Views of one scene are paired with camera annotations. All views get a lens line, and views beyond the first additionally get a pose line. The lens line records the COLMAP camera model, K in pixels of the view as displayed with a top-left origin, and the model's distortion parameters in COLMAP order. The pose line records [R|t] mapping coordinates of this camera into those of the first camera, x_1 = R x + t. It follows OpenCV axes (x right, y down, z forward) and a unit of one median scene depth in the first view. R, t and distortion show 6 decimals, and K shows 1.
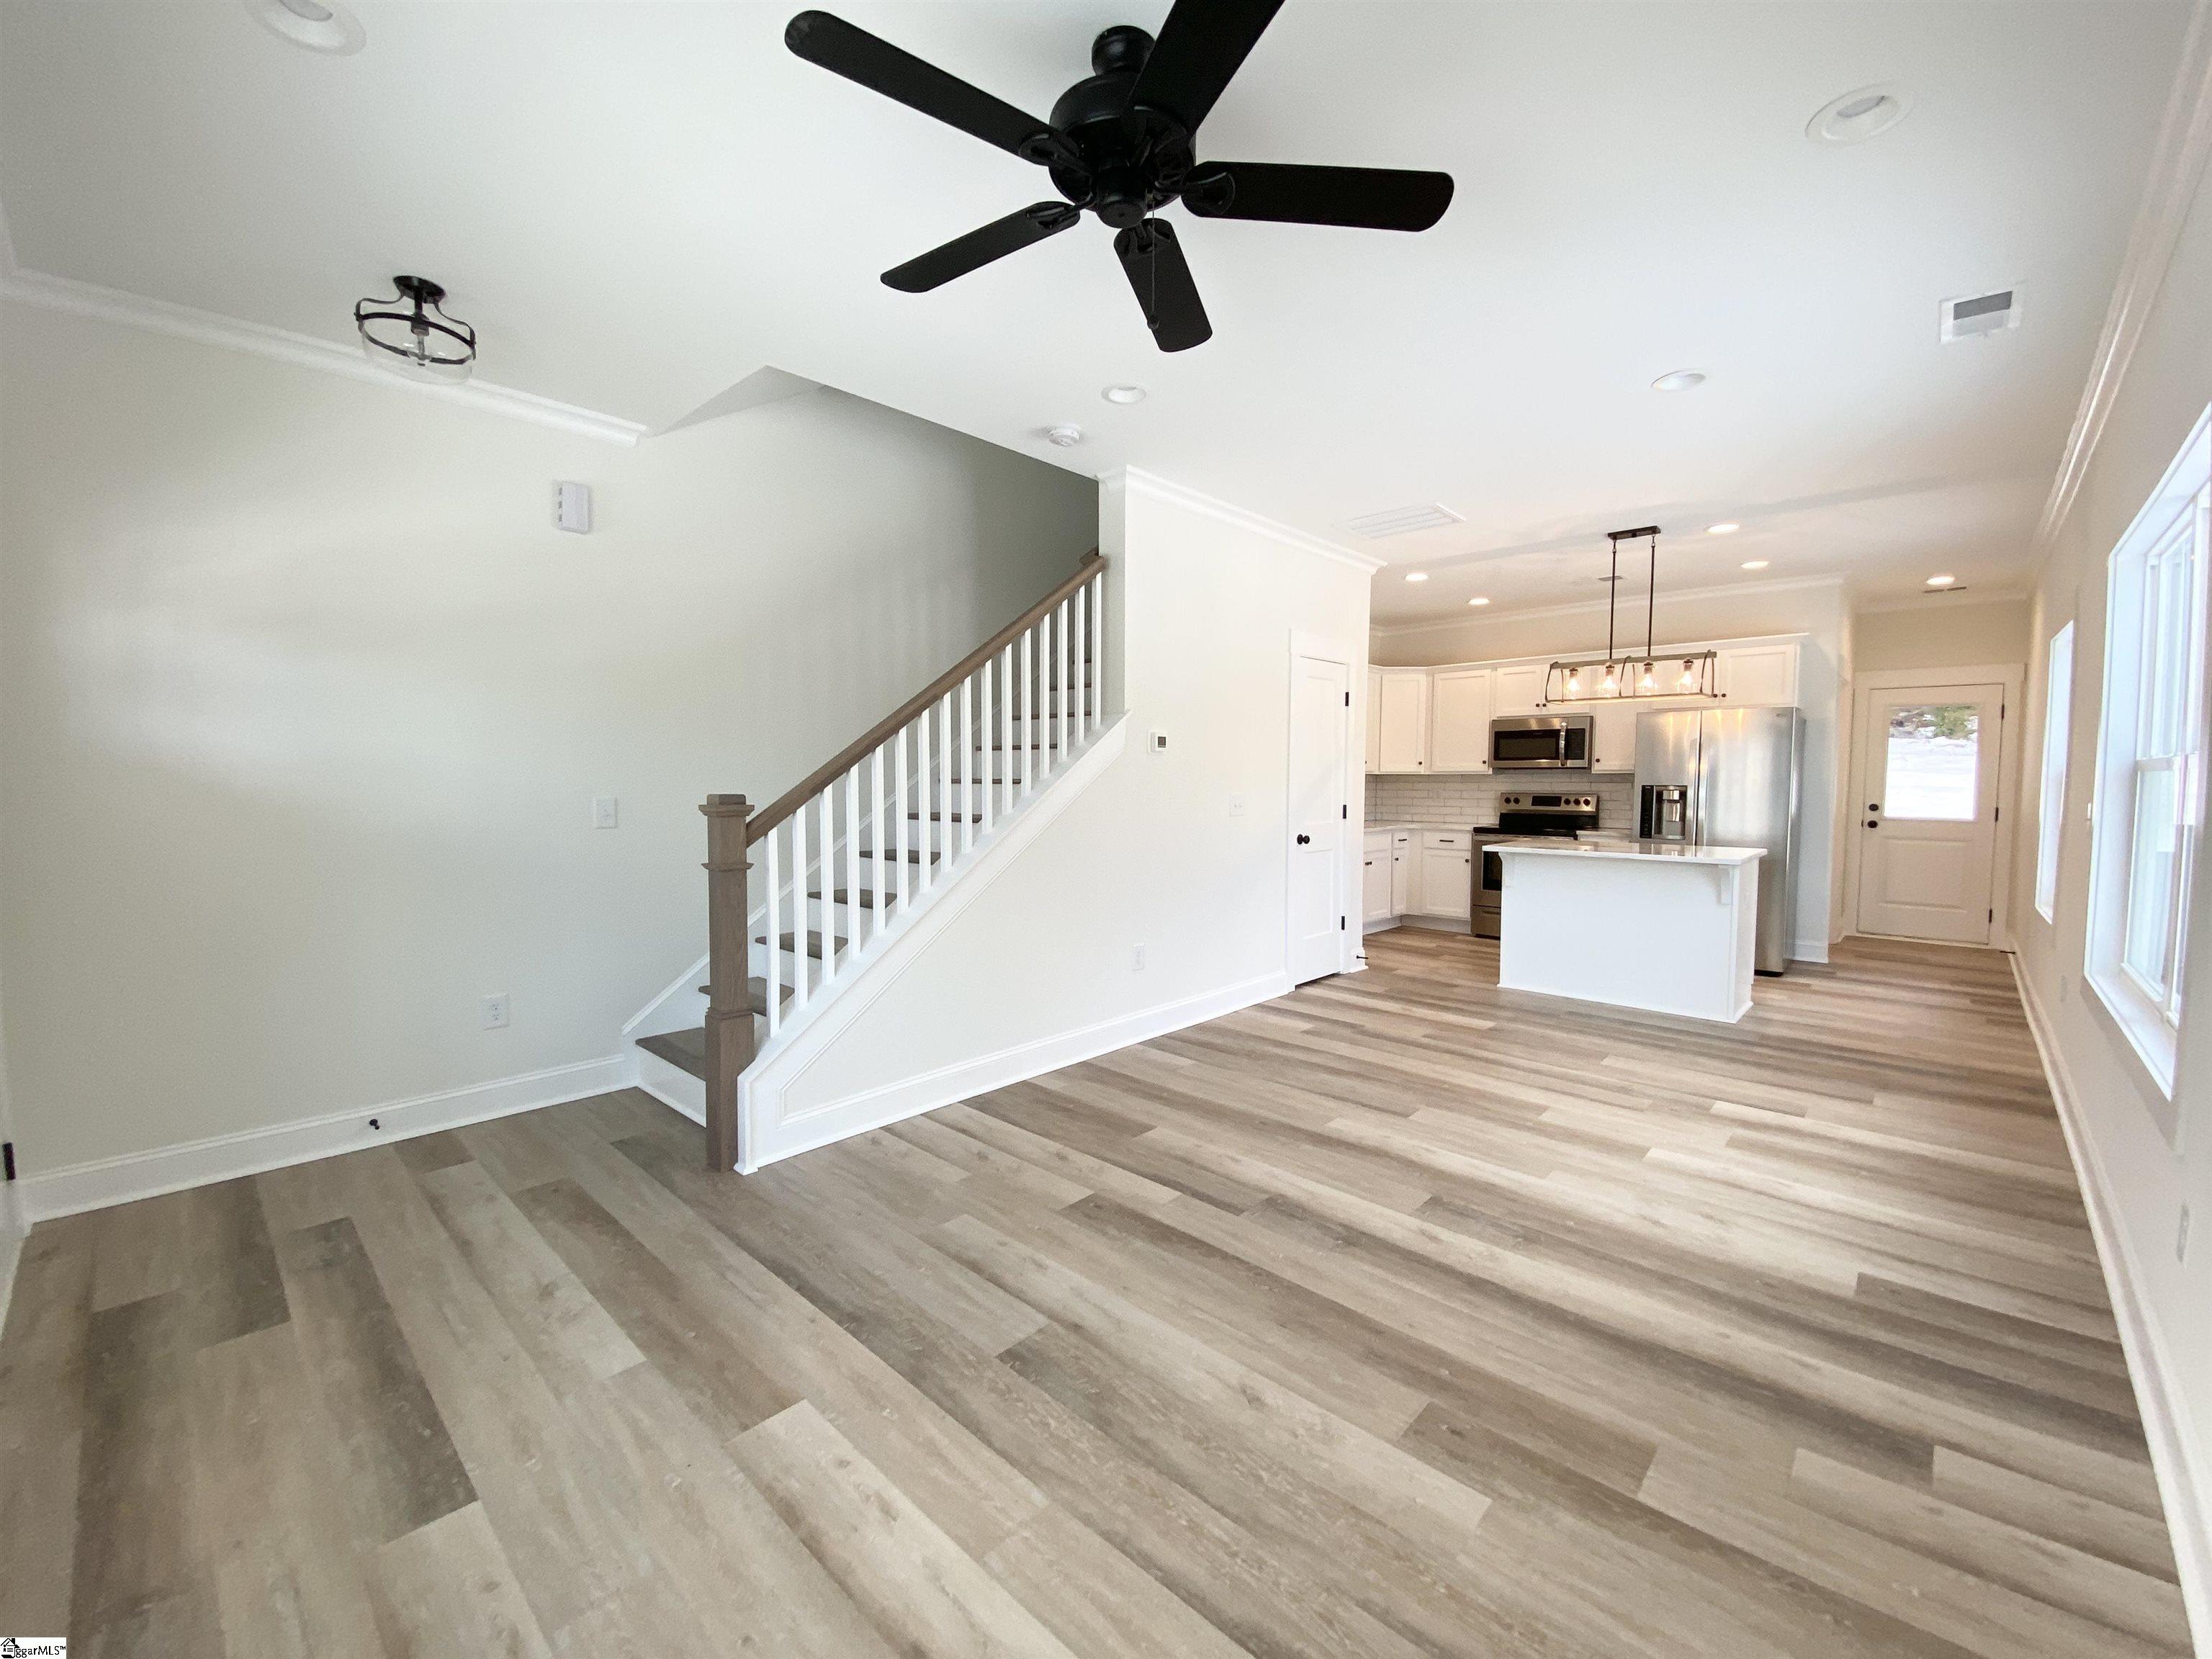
lens RADIAL K [[907.0, 0, 1116.8], [0, 907.0, 819.9], [0, 0, 1]] dist [0.001512, -0.000125]
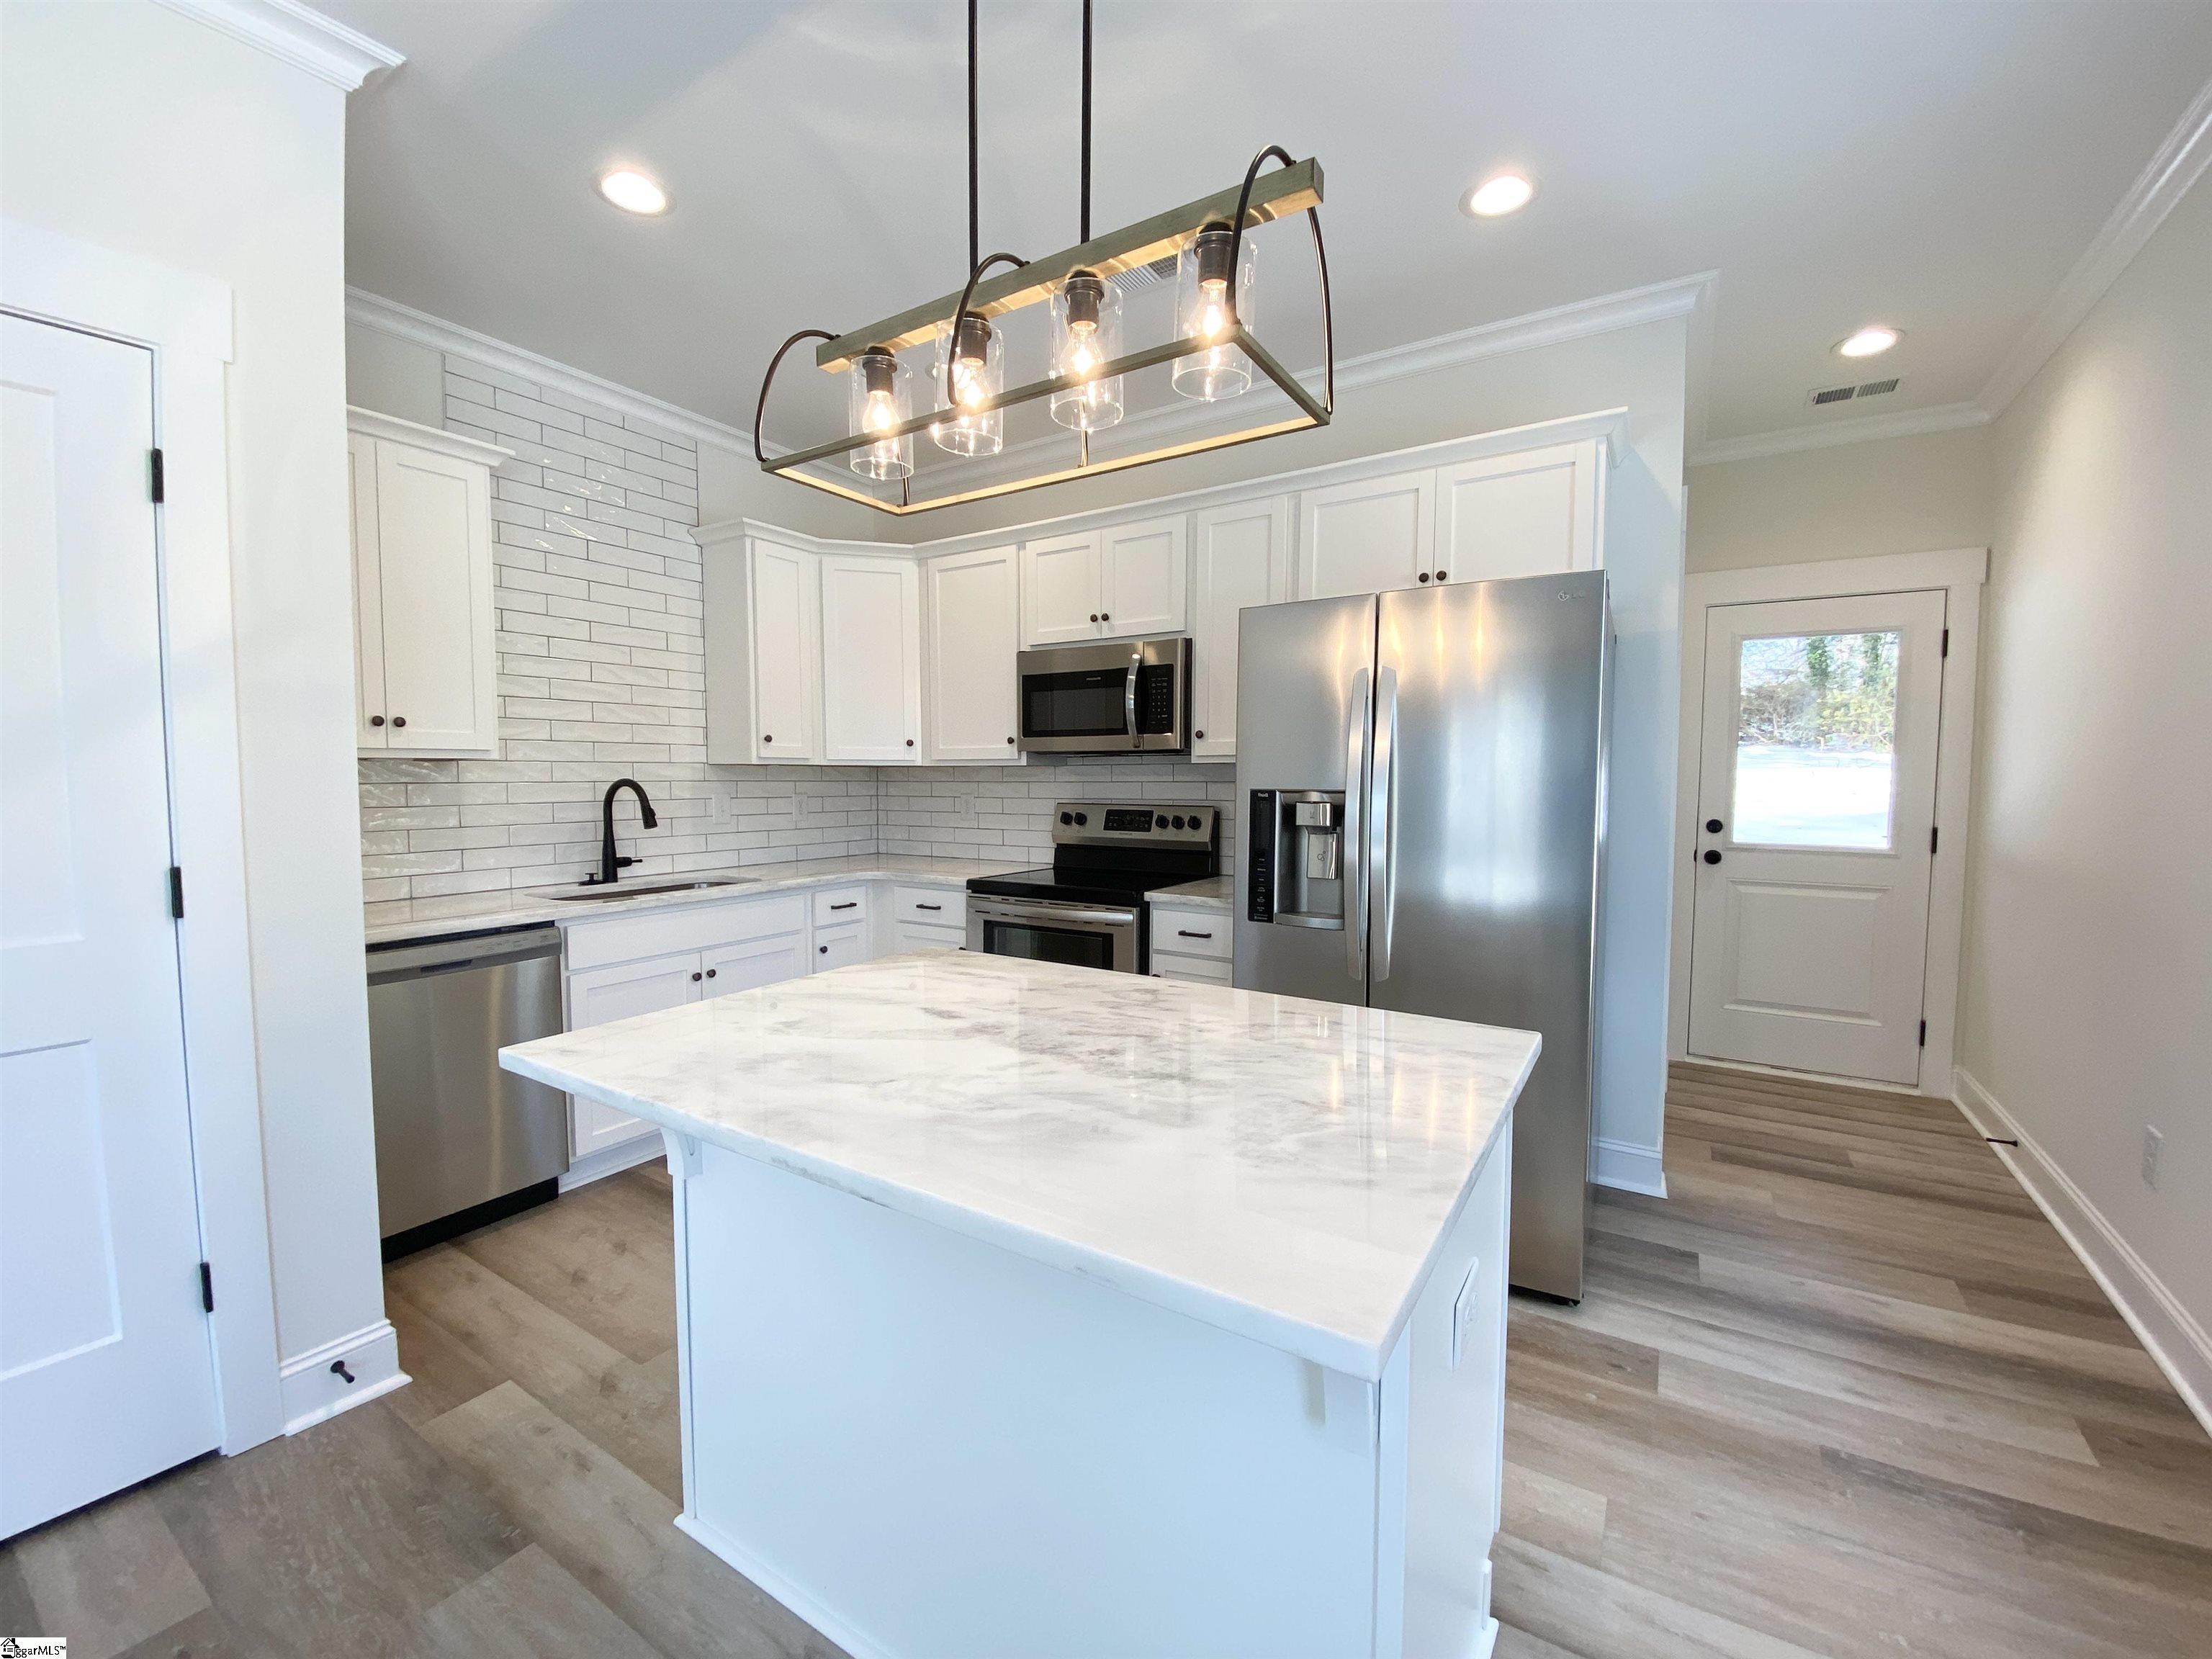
lens RADIAL K [[907.0, 0, 1097.5], [0, 907.0, 836.9], [0, 0, 1]] dist [0.001512, -0.000125]
pose [[0.984626, -0.015470, 0.173991, 0.384773], [0.012343, 0.999743, 0.019040, -0.022238], [-0.174240, -0.016600, 0.984563, 0.541562]]
